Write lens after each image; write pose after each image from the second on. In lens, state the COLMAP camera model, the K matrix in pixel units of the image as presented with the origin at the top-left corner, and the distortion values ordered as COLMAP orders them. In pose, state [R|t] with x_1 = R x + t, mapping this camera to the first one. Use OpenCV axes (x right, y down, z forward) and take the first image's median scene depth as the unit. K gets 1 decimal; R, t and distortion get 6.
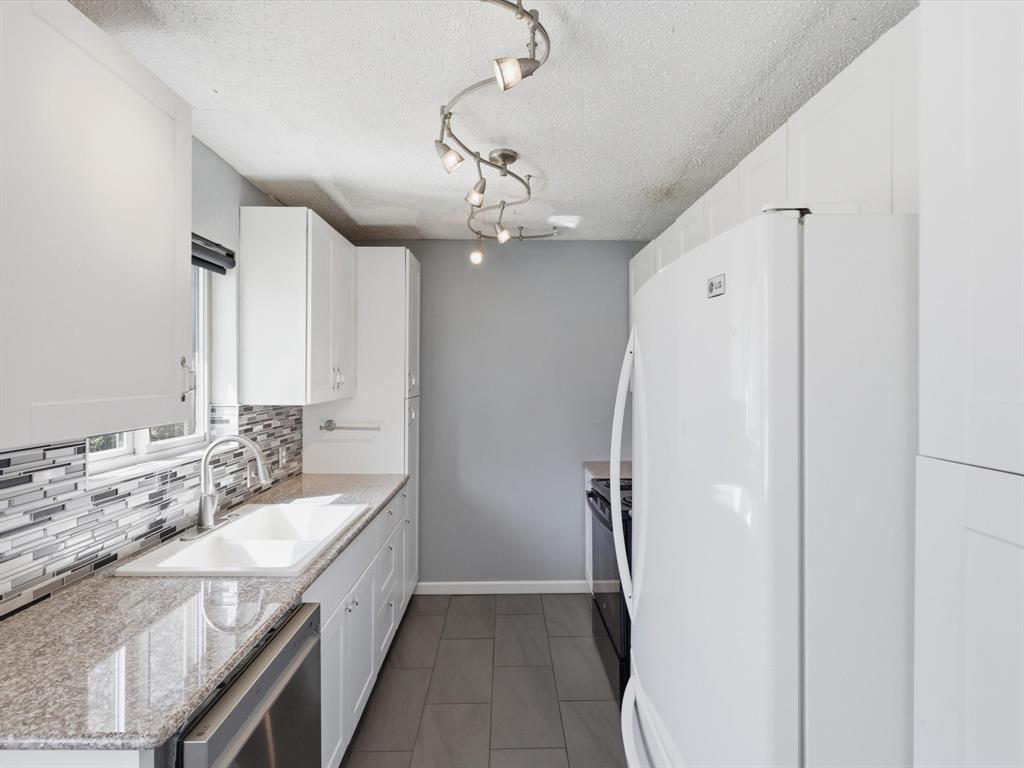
lens RADIAL K [[539.3, 0, 511.2], [0, 539.3, 376.4], [0, 0, 1]] dist [-0.005305, 0.002814]
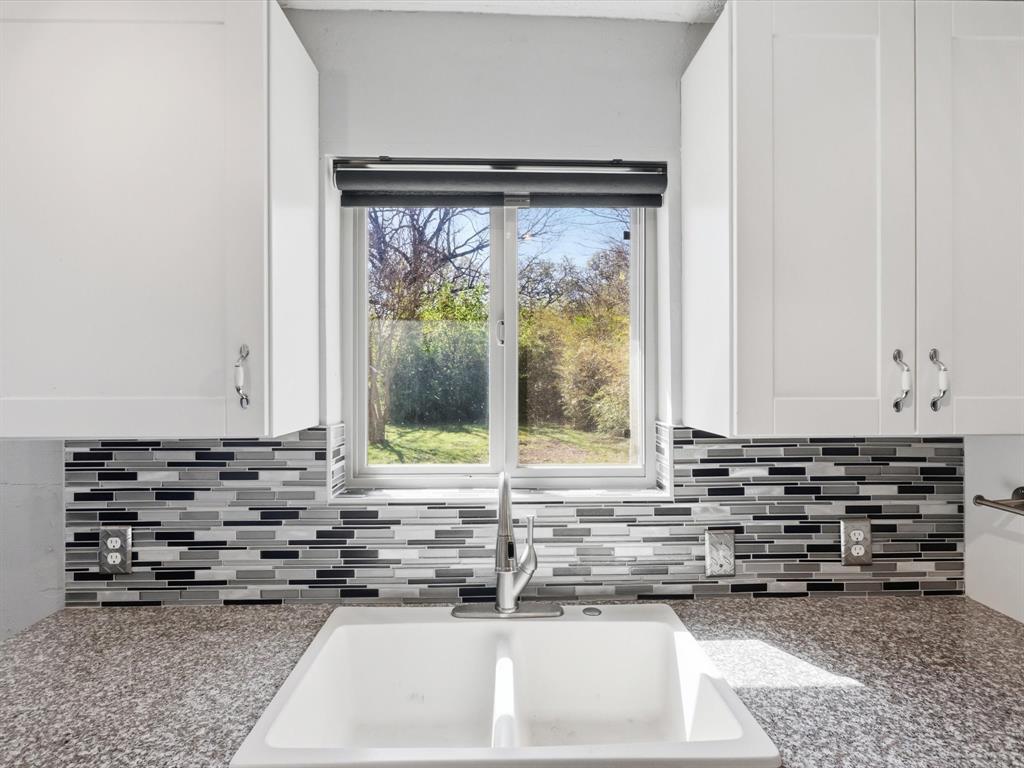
lens RADIAL K [[539.3, 0, 511.2], [0, 539.3, 376.4], [0, 0, 1]] dist [-0.005305, 0.002814]
pose [[0.017457, -0.007038, -0.999823, 0.067976], [-0.002913, 0.999971, -0.007090, 0.006269], [0.999843, 0.003036, 0.017436, 0.846499]]
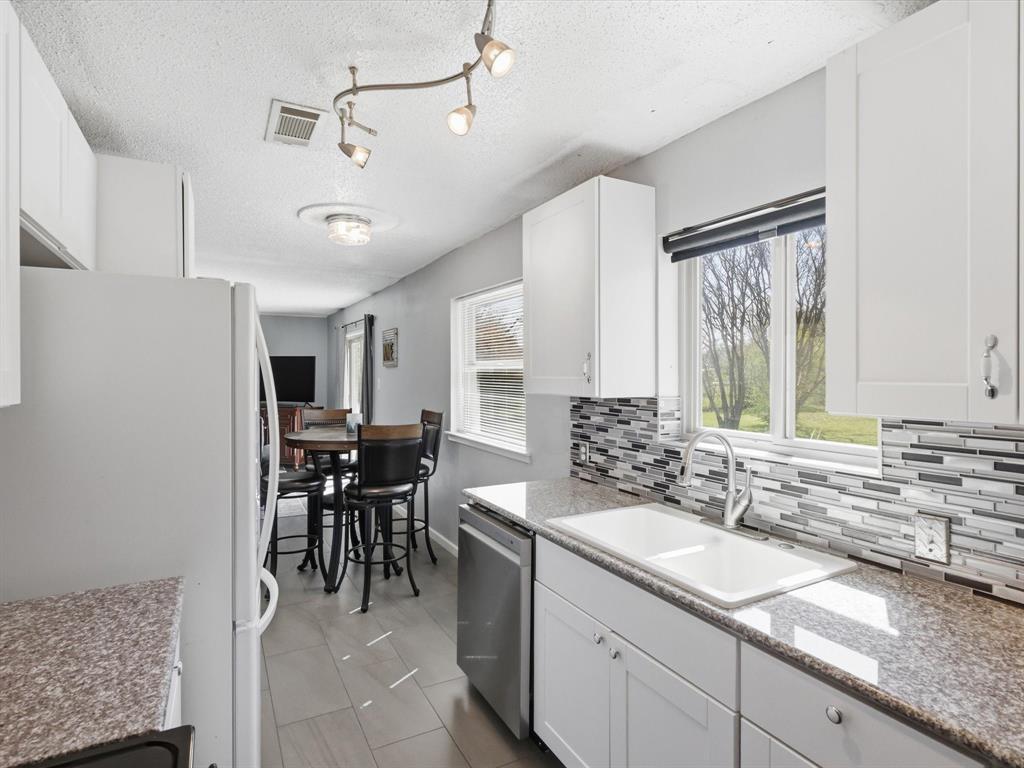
lens RADIAL K [[539.3, 0, 511.2], [0, 539.3, 376.4], [0, 0, 1]] dist [-0.005305, 0.002814]
pose [[-0.883104, -0.001179, -0.469176, 0.179725], [-0.005544, 0.999953, 0.007922, 0.012055], [0.469145, 0.009597, -0.883069, 1.401709]]
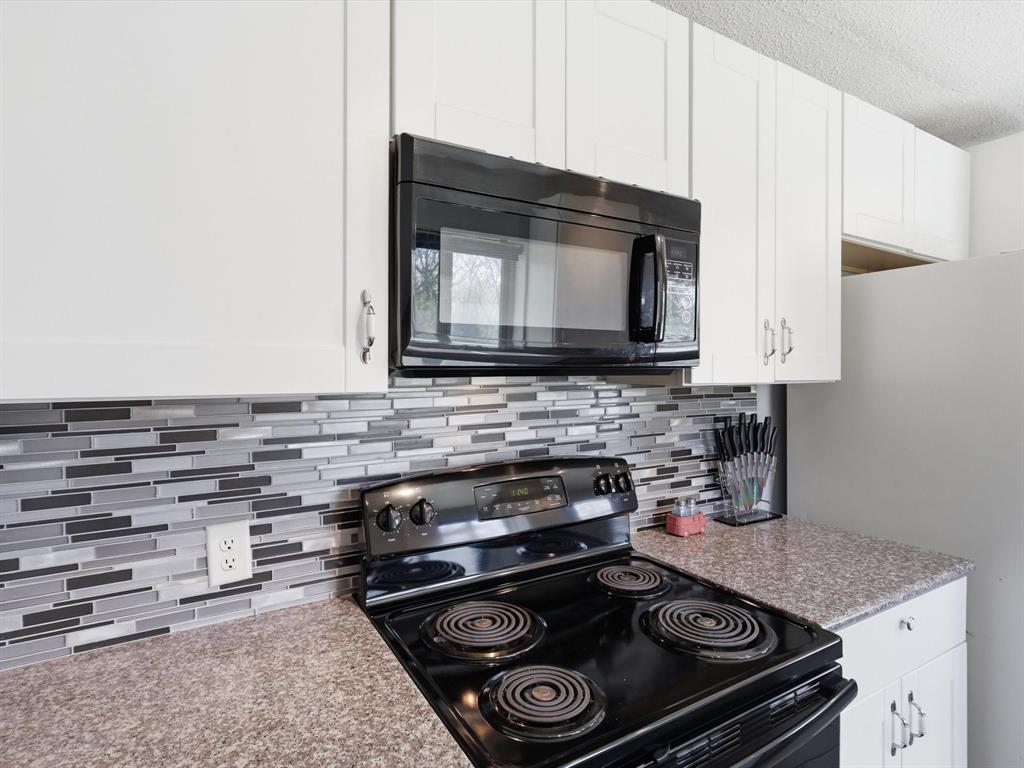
lens RADIAL K [[545.5, 0, 509.2], [0, 545.5, 378.2], [0, 0, 1]] dist [-0.001464, 0.000909]
pose [[-0.494910, -0.009740, 0.868890, -0.048088], [0.006662, 0.999865, 0.015003, 0.028911], [-0.868919, 0.013214, -0.494778, 1.438891]]
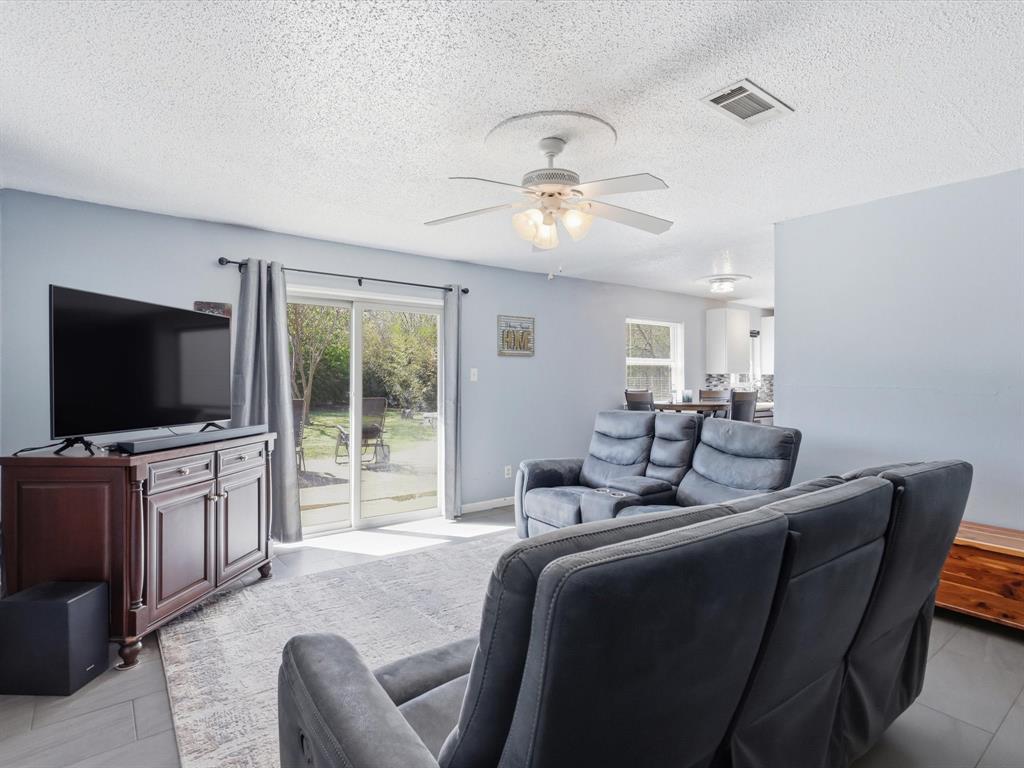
lens RADIAL K [[534.5, 0, 511.1], [0, 534.5, 376.6], [0, 0, 1]] dist [-0.004867, 0.001507]
pose [[0.597320, -0.004455, -0.801991, 1.374077], [-0.001722, 0.999975, -0.006837, 0.098946], [0.802001, 0.005465, 0.597298, -2.492721]]
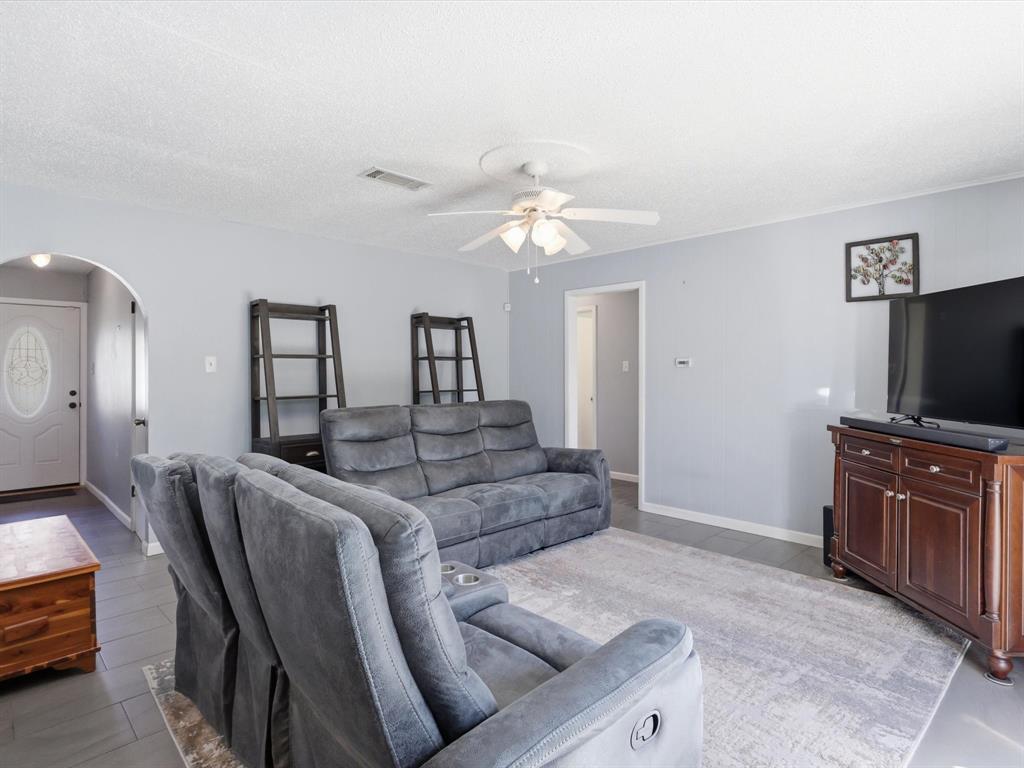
lens RADIAL K [[545.5, 0, 509.2], [0, 545.5, 378.2], [0, 0, 1]] dist [-0.001464, 0.000909]
pose [[-0.694074, -0.008955, 0.719848, -0.299512], [0.002373, 0.999889, 0.014727, 0.098179], [-0.719900, 0.011930, -0.693975, -0.867191]]
